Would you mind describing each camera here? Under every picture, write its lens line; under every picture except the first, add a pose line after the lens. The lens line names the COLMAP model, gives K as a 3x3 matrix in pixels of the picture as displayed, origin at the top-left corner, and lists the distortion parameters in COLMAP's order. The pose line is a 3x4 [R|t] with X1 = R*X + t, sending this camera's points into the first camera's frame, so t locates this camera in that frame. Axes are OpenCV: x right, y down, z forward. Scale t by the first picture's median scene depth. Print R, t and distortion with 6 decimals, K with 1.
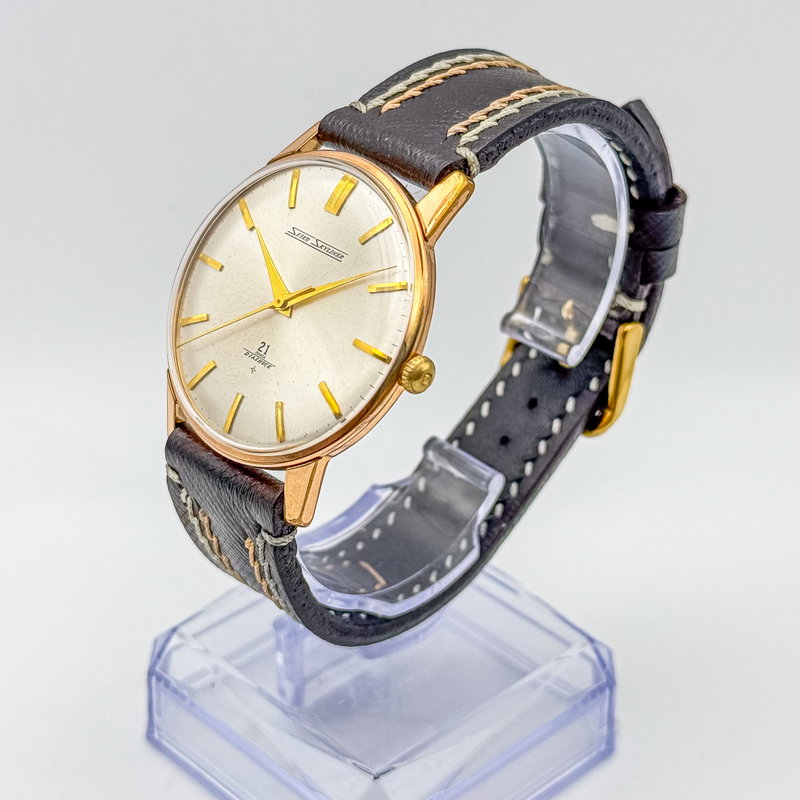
lens RADIAL K [[1963.9, 0, 400.0], [0, 1963.9, 400.0], [0, 0, 1]] dist [0.232173, -0.239893]
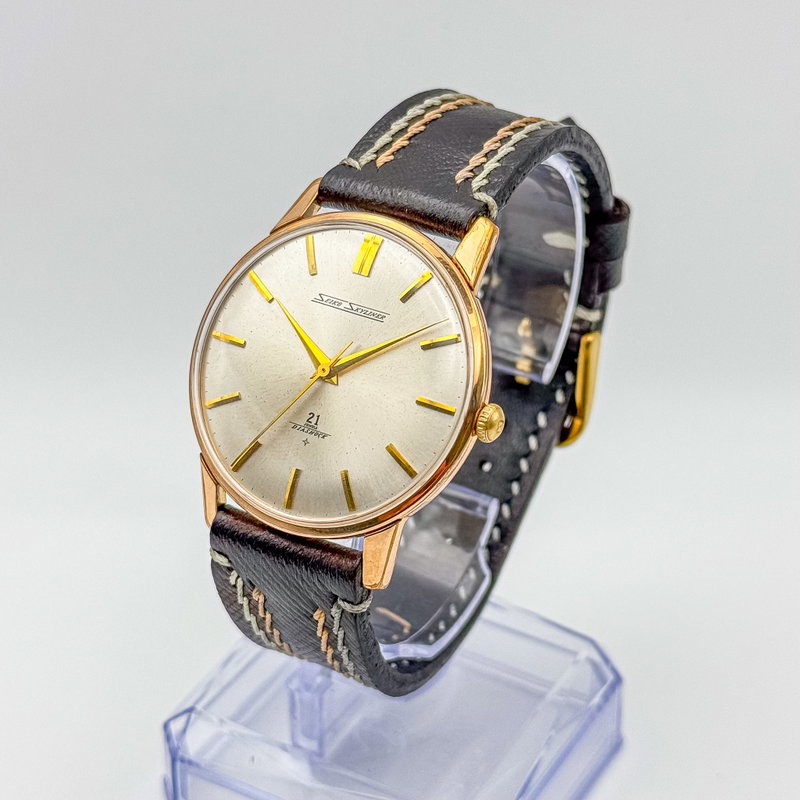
lens RADIAL K [[1963.9, 0, 400.0], [0, 1963.9, 400.0], [0, 0, 1]] dist [0.232173, -0.239893]
pose [[0.961210, -0.154613, 0.228407, -0.241238], [0.150449, 0.987975, 0.035638, -0.061745], [-0.231170, 0.000108, 0.972913, 0.024088]]
